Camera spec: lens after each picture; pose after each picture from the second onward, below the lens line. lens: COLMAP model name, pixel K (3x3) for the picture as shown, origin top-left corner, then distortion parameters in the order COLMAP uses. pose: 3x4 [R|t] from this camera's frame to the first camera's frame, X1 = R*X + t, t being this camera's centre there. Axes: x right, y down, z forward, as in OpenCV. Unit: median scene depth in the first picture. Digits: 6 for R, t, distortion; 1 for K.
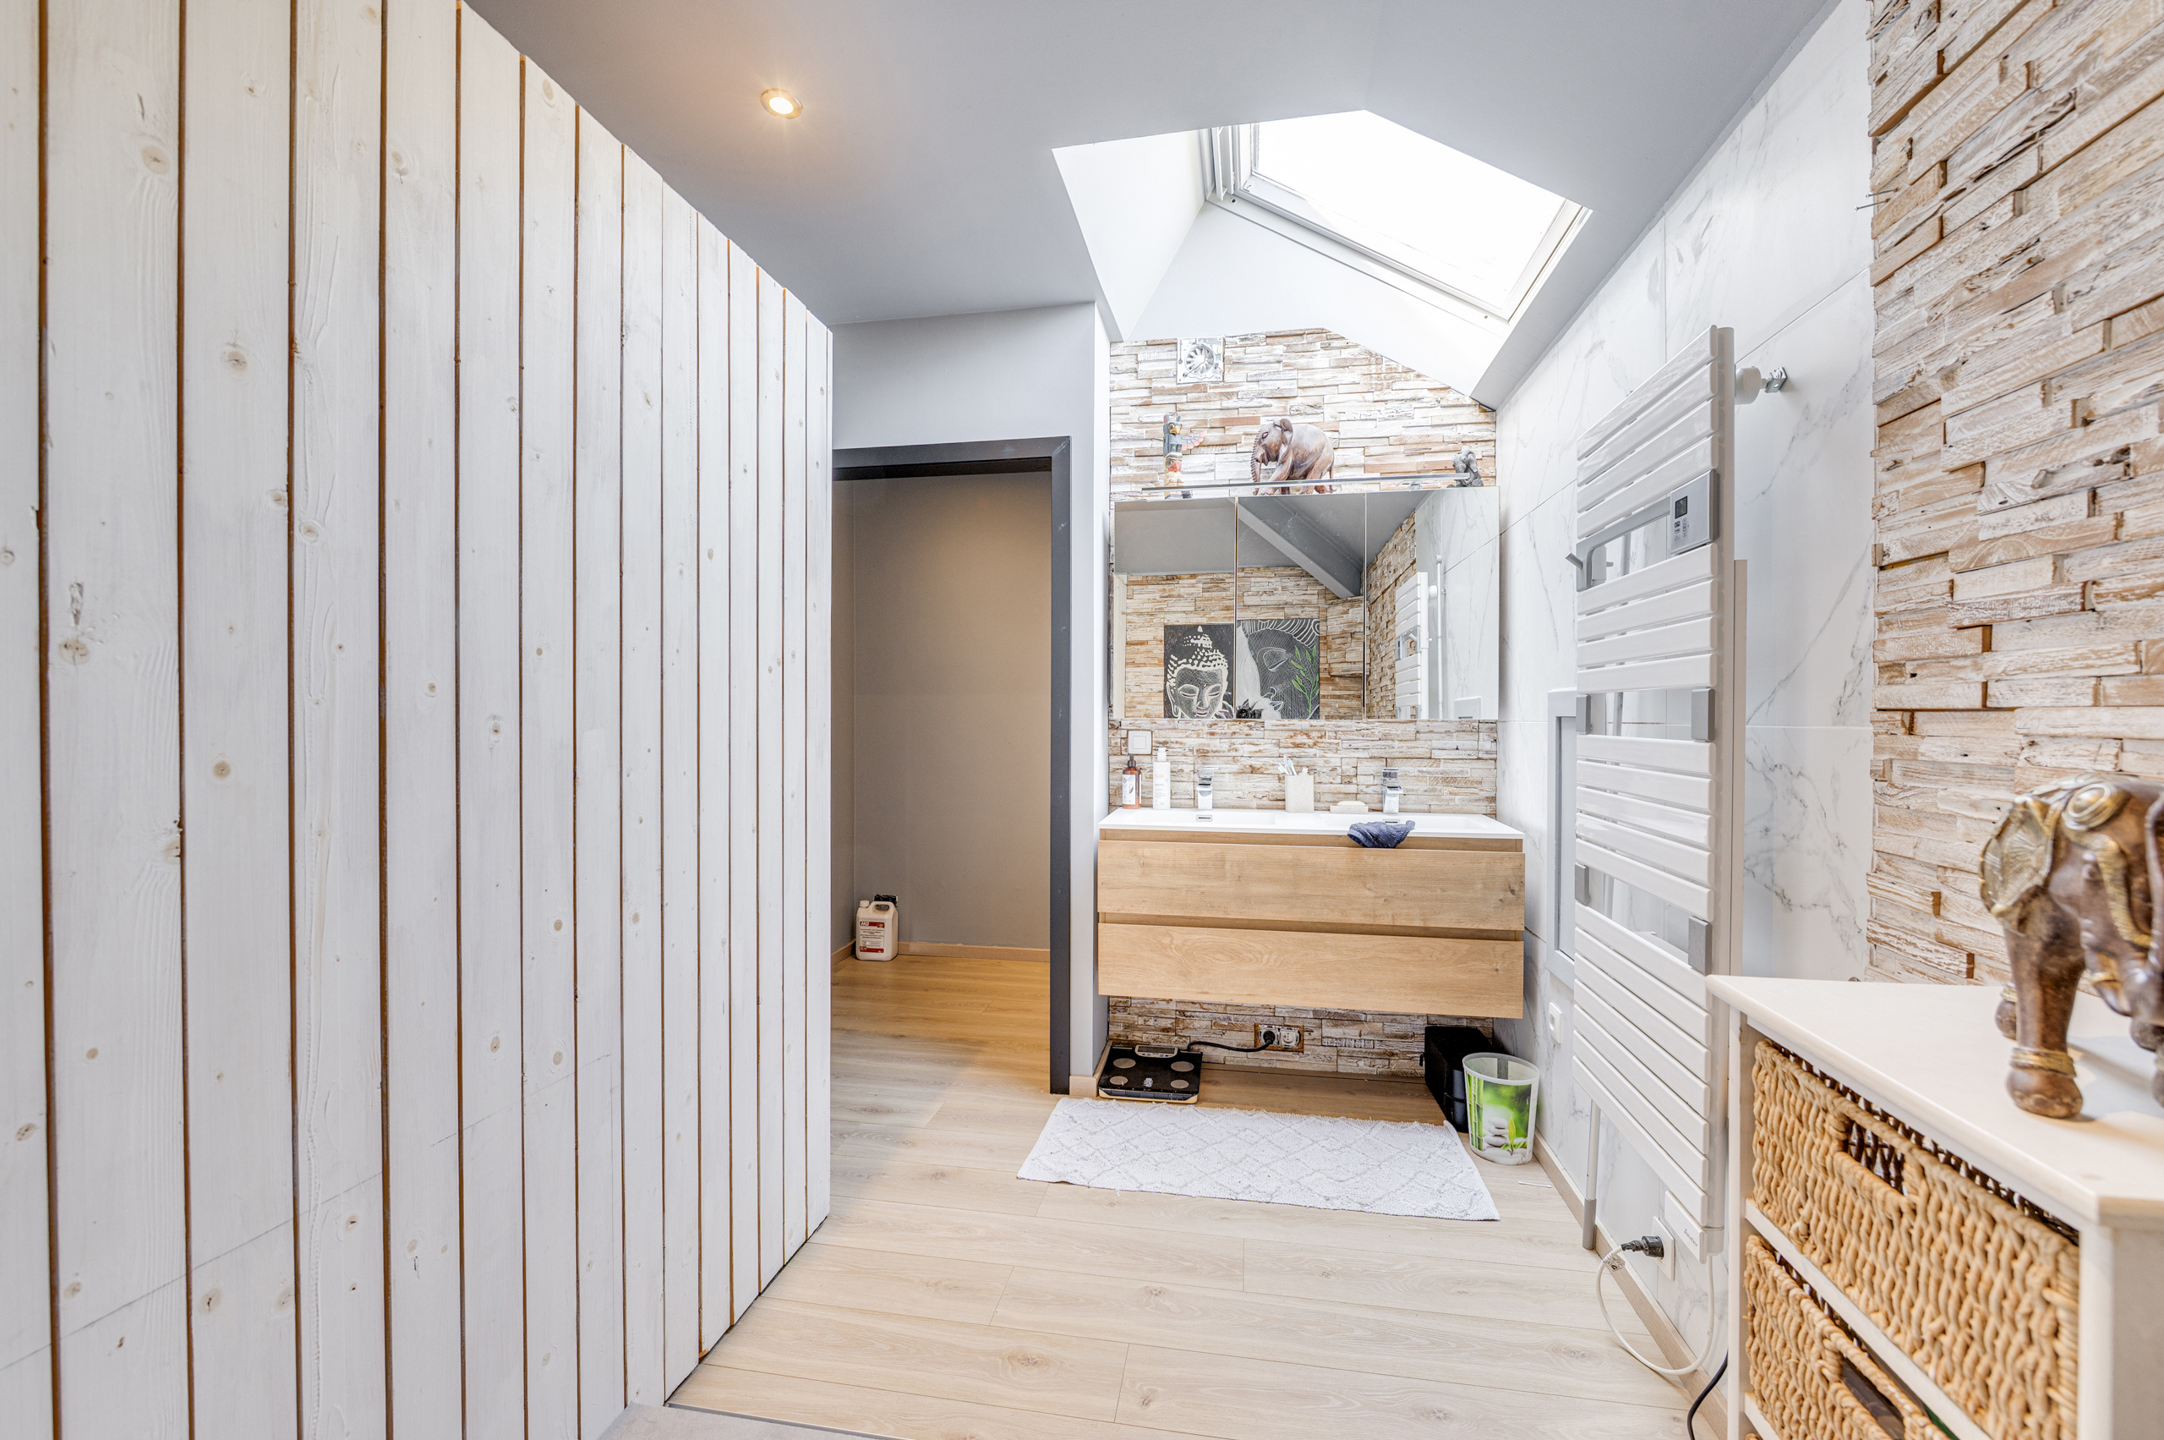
lens RADIAL K [[870.2, 0, 1083.9], [0, 870.2, 723.1], [0, 0, 1]] dist [-0.016808, -0.000147]
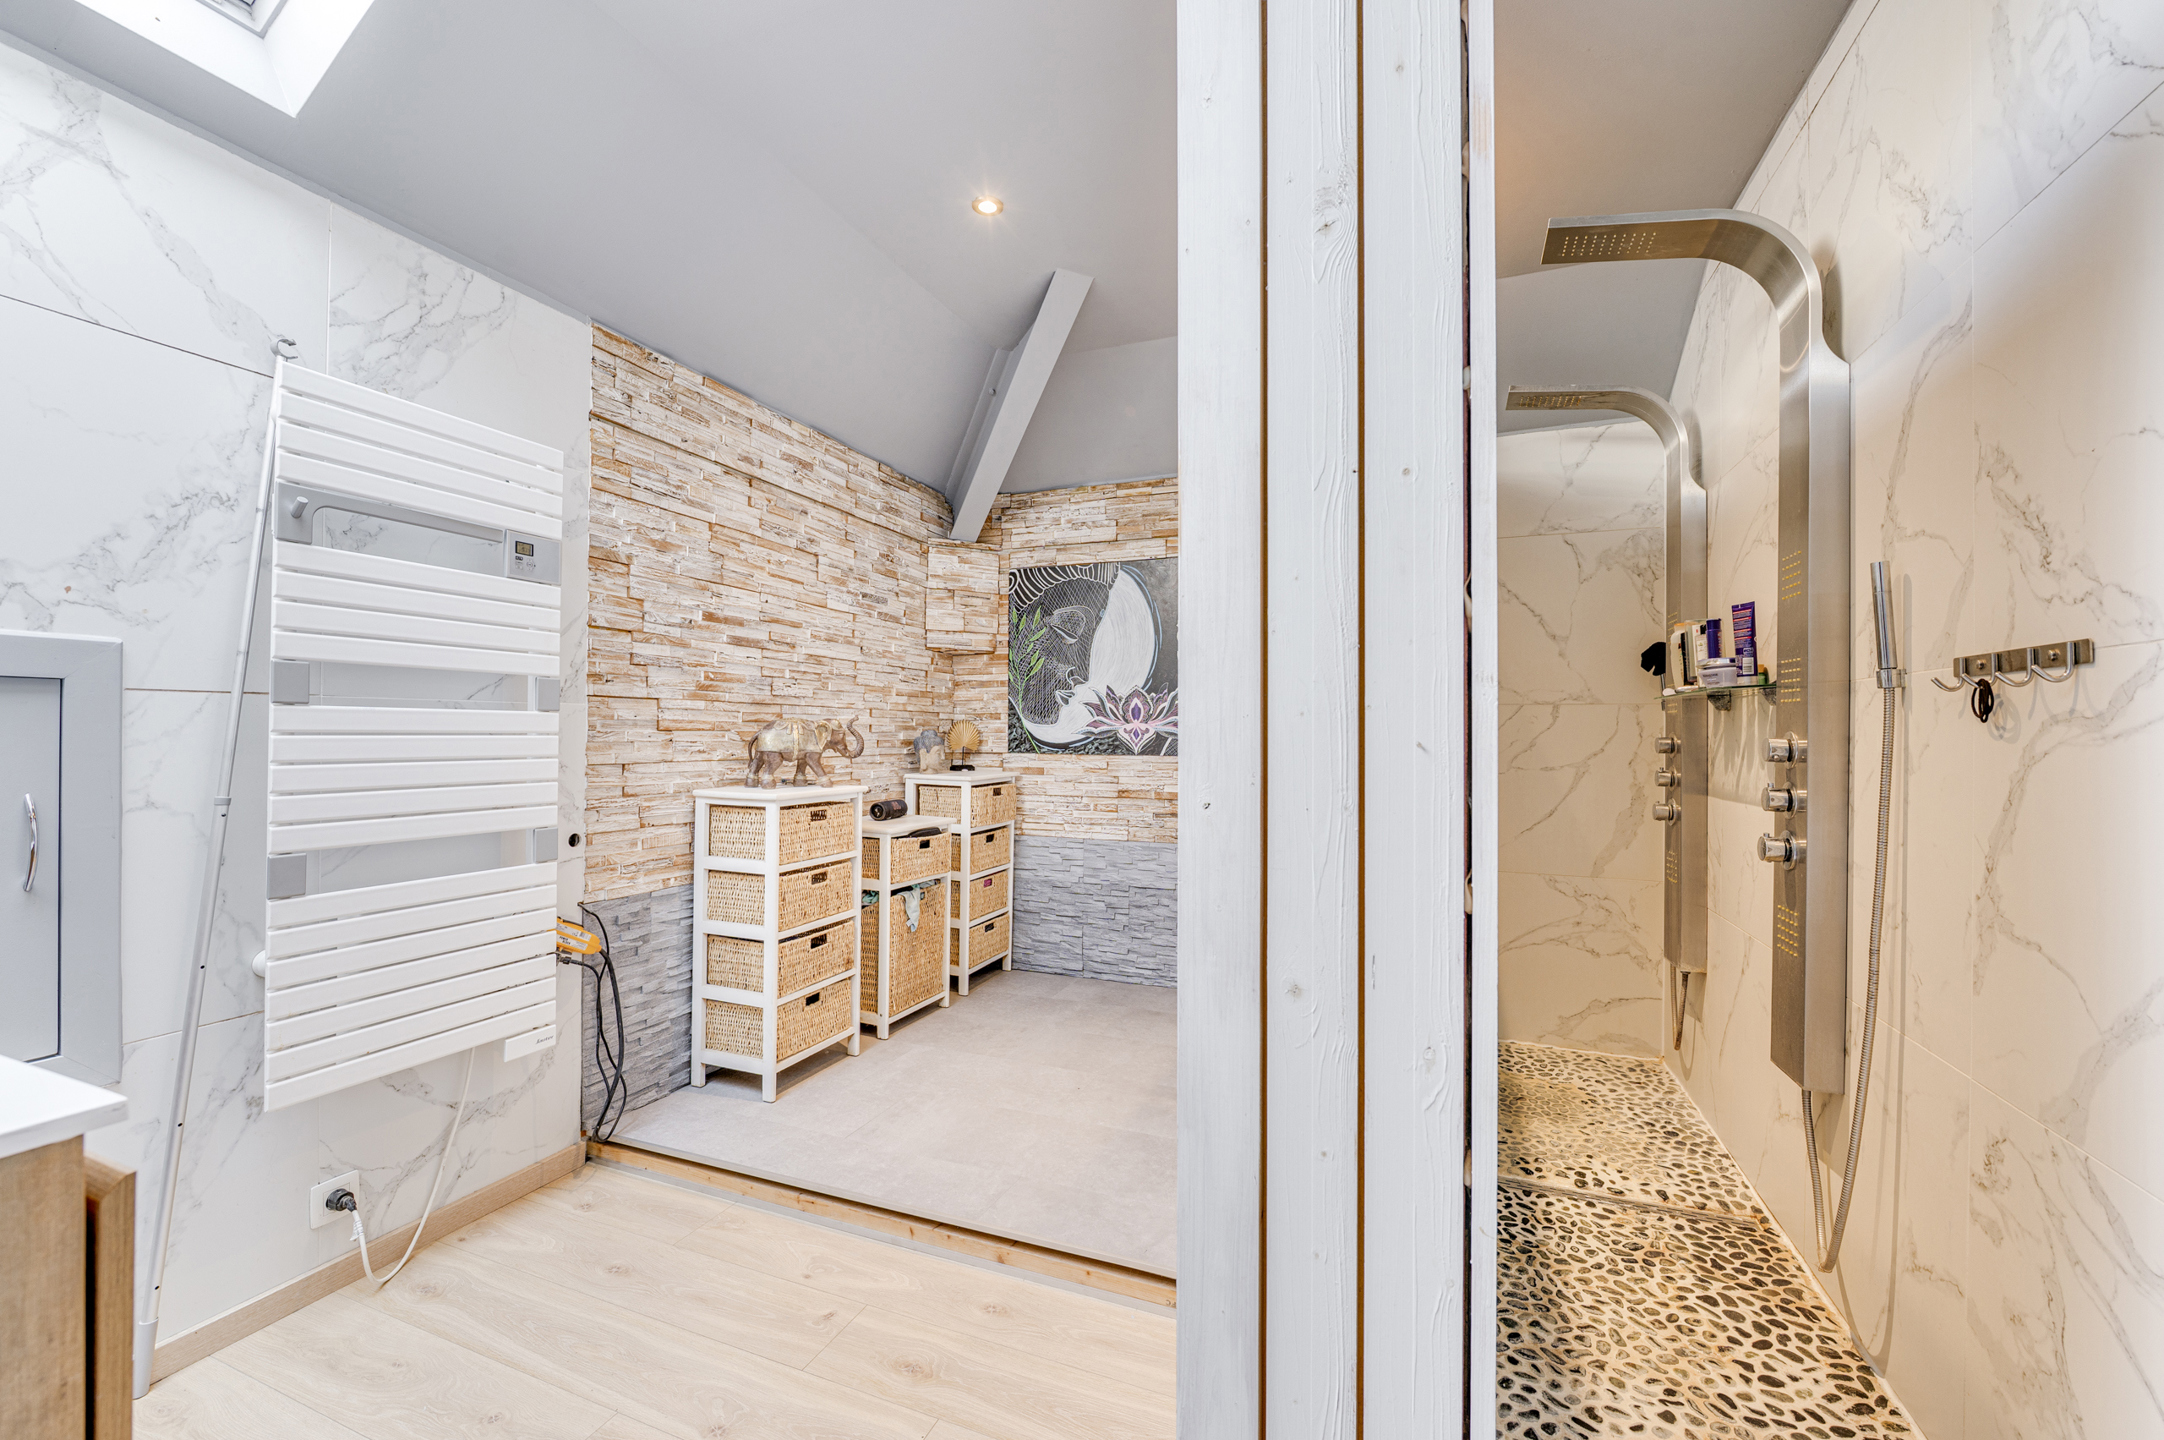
lens RADIAL K [[870.2, 0, 1086.8], [0, 870.2, 724.9], [0, 0, 1]] dist [-0.016808, -0.000147]
pose [[-0.978430, -0.000708, 0.206578, -0.671952], [-0.000630, 1.000000, 0.000446, 0.054175], [-0.206578, 0.000306, -0.978430, 2.850280]]
